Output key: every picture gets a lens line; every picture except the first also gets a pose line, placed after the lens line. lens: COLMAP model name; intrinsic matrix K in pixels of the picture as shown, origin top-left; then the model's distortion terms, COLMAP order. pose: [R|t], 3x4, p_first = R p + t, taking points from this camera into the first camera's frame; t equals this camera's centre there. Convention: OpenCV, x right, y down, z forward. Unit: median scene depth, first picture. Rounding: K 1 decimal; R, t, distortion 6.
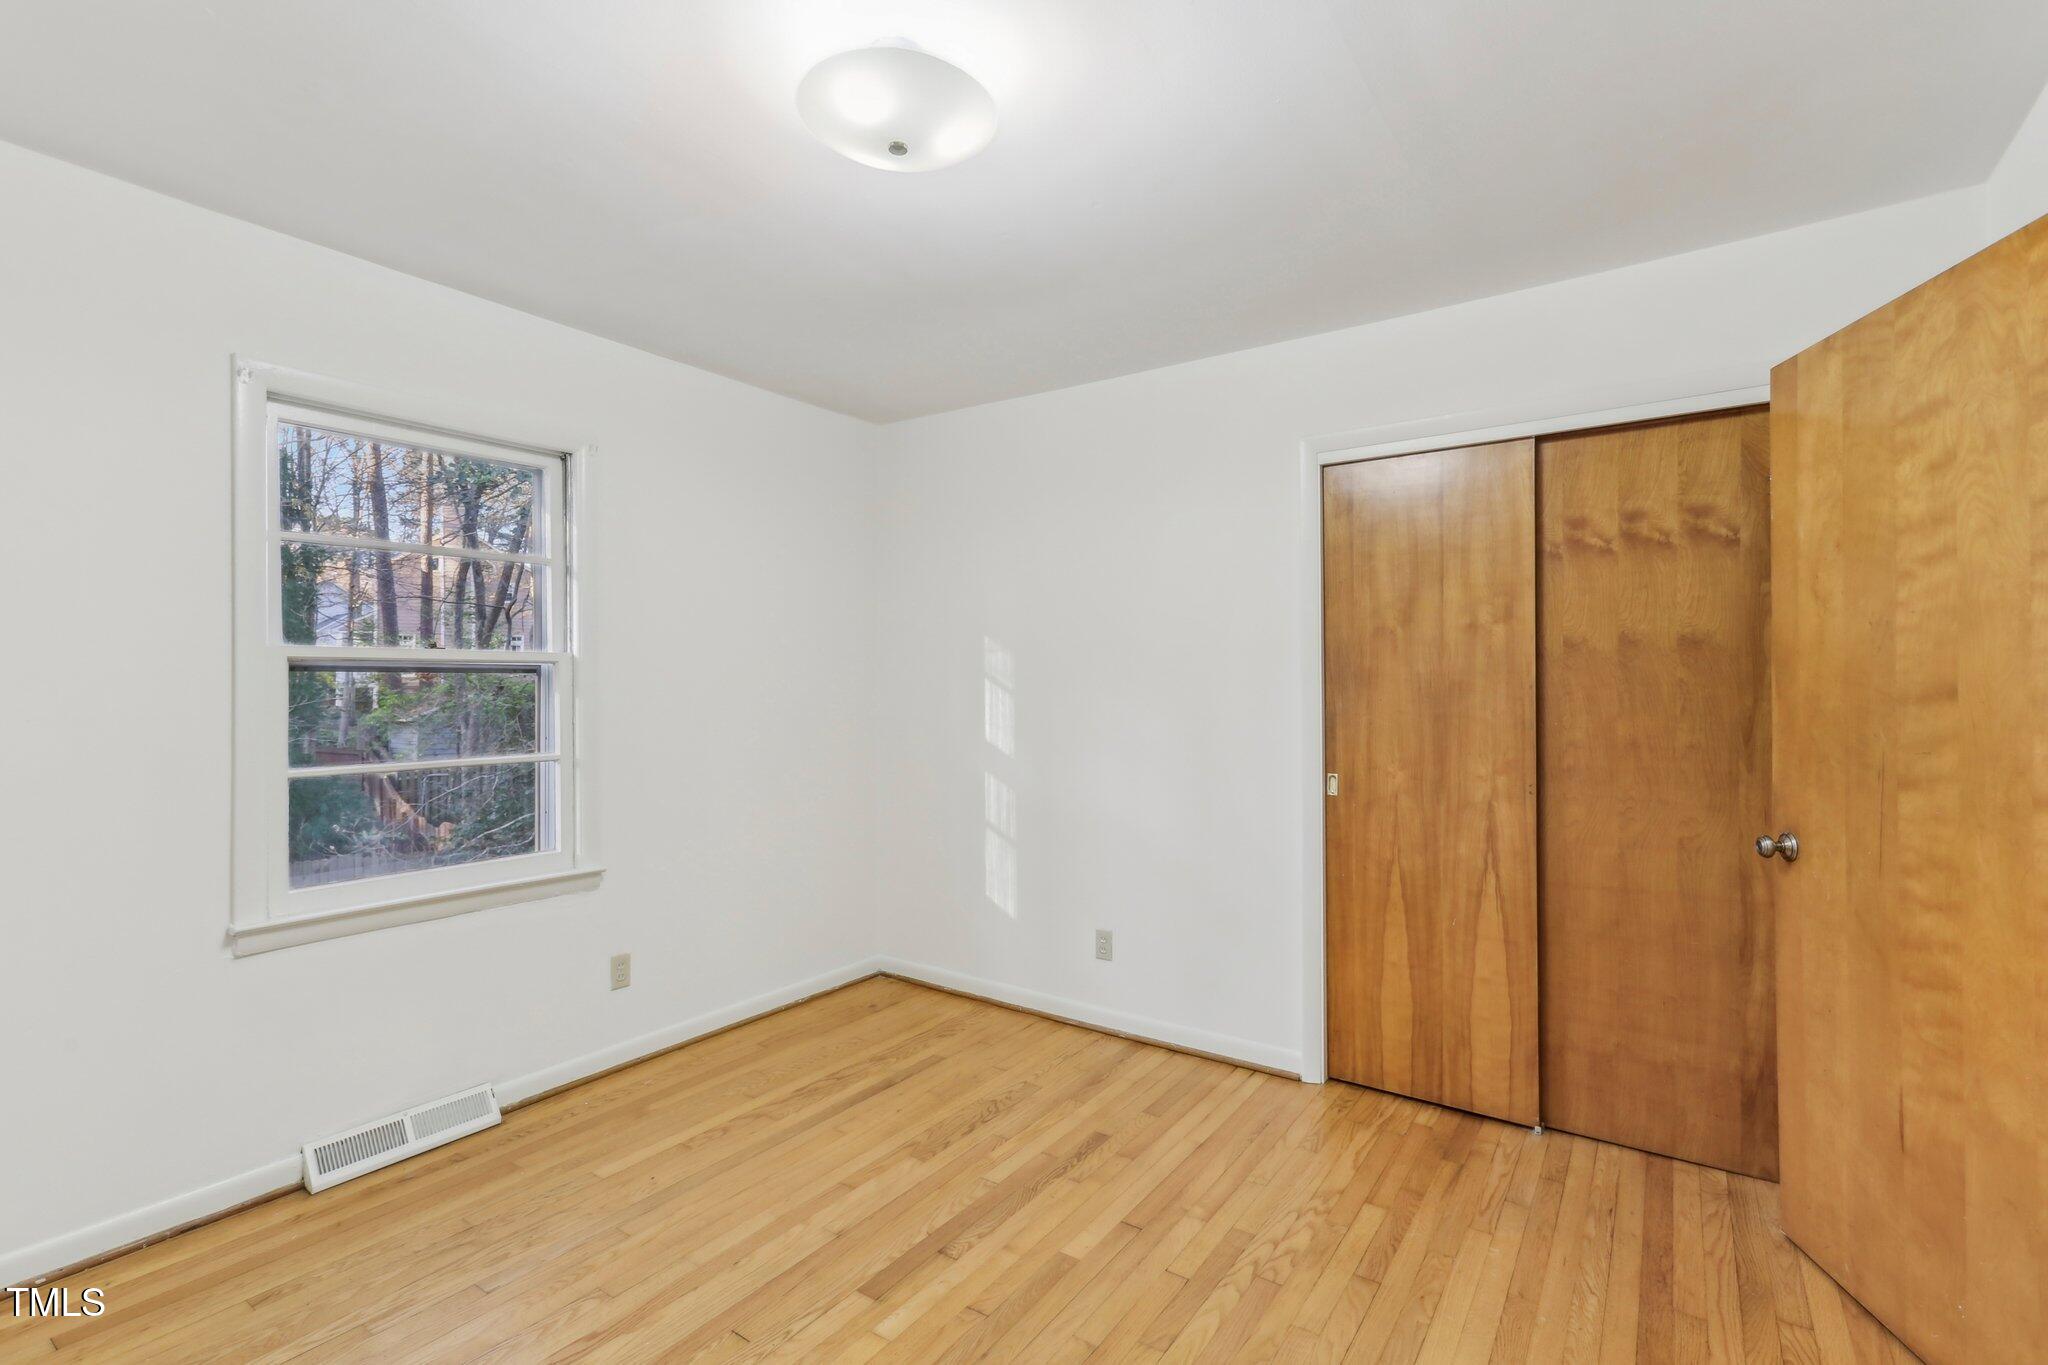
lens RADIAL K [[920.0, 0, 1026.1], [0, 920.0, 677.6], [0, 0, 1]] dist [0.002535, 0.000530]
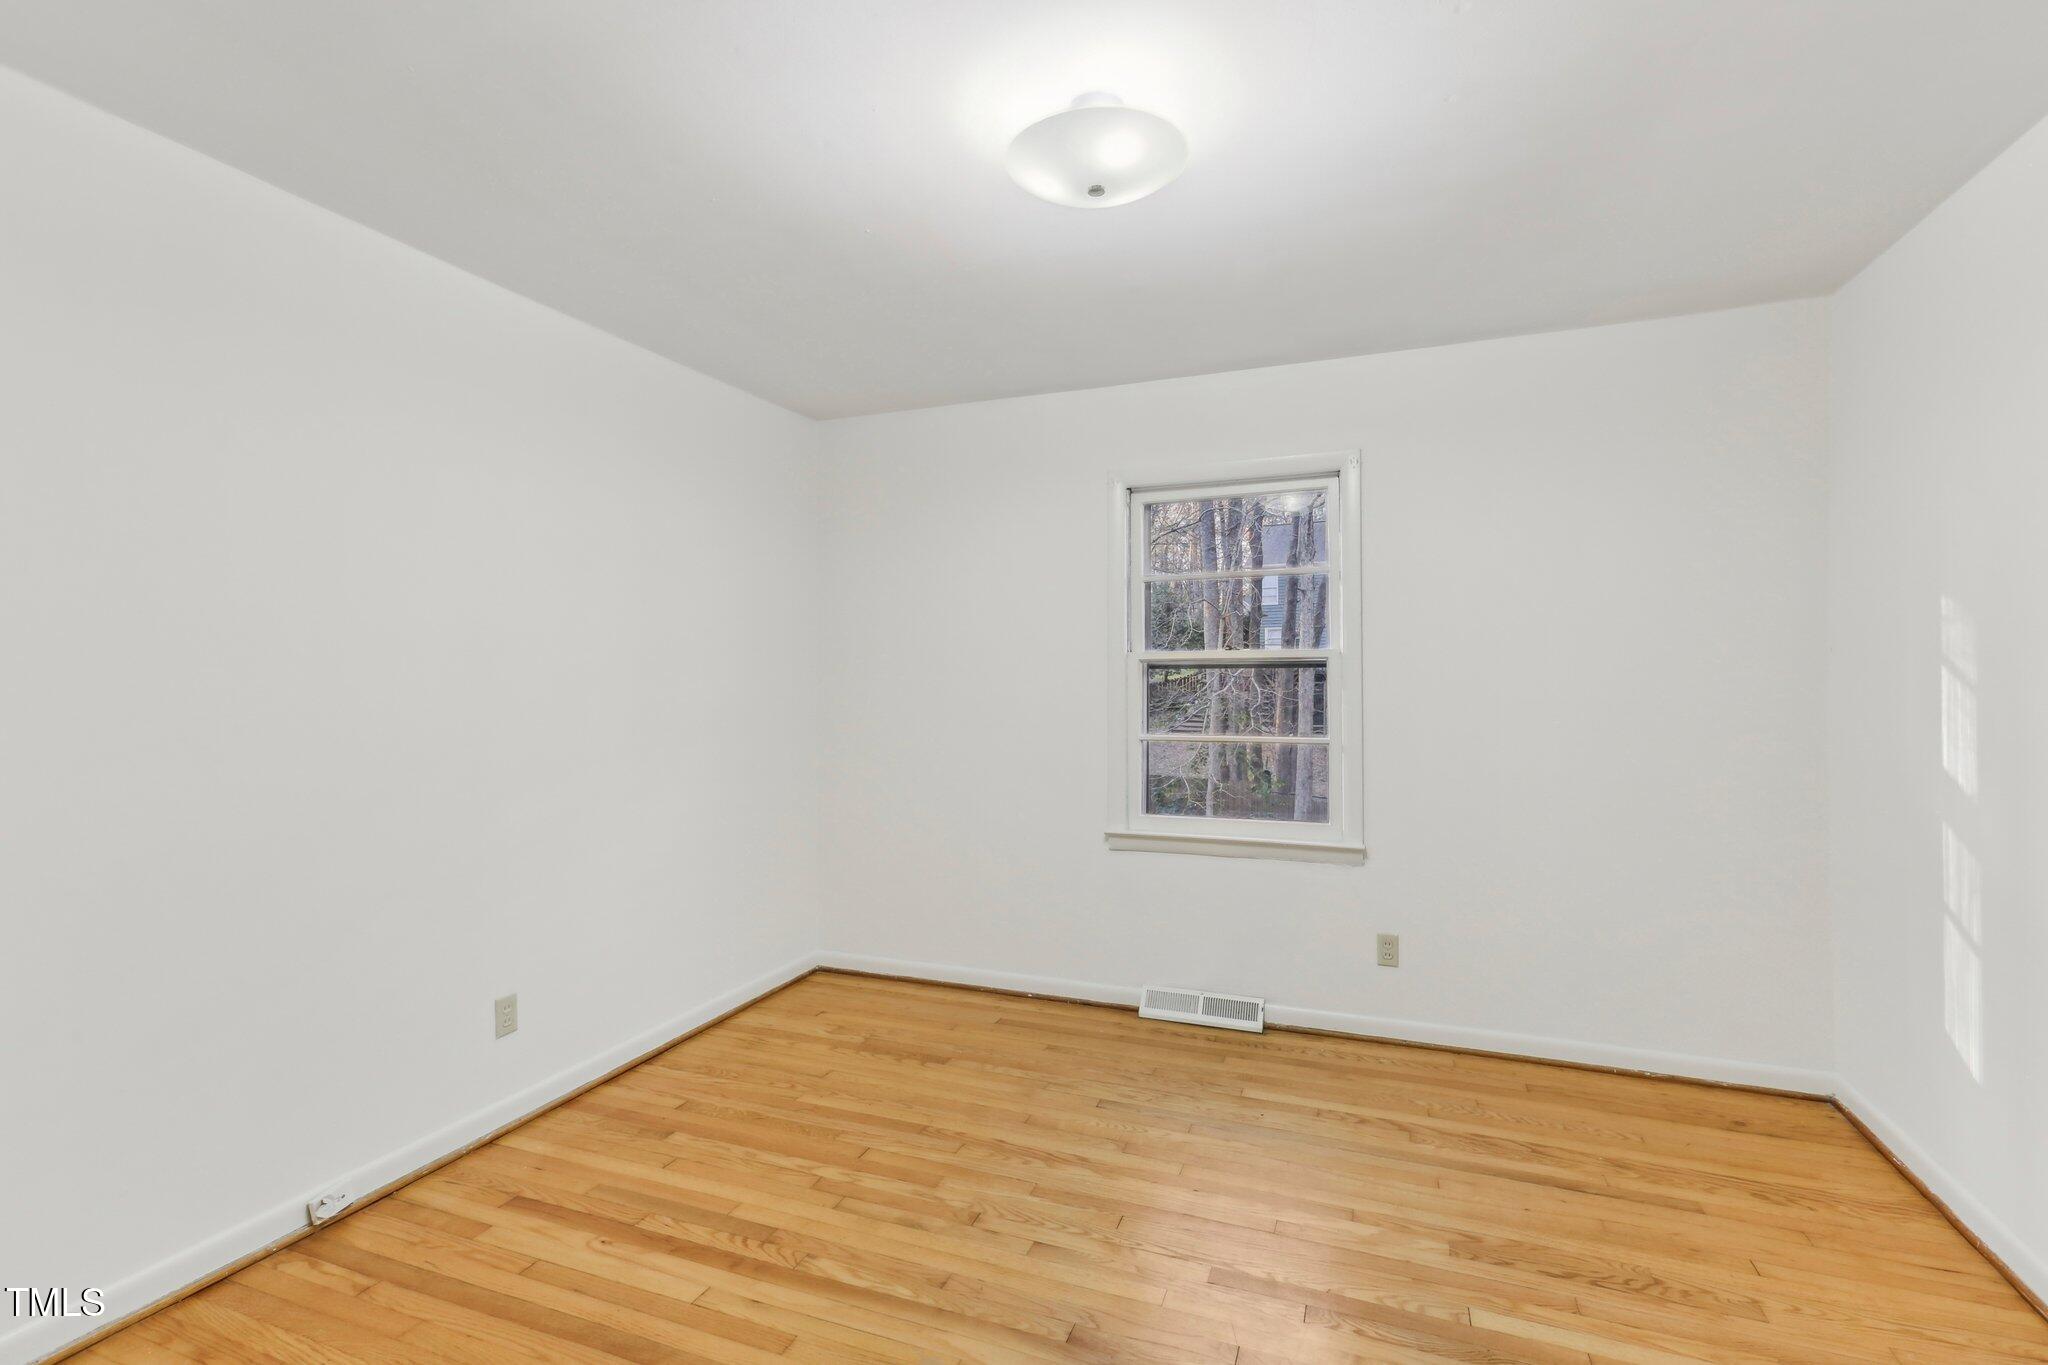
lens RADIAL K [[931.4, 0, 1037.7], [0, 931.4, 670.9], [0, 0, 1]] dist [-0.003395, -0.000114]
pose [[0.236096, -0.008342, -0.971694, 0.545988], [0.011580, 0.999916, -0.005770, 0.001795], [0.971661, -0.009890, 0.236173, 0.396934]]
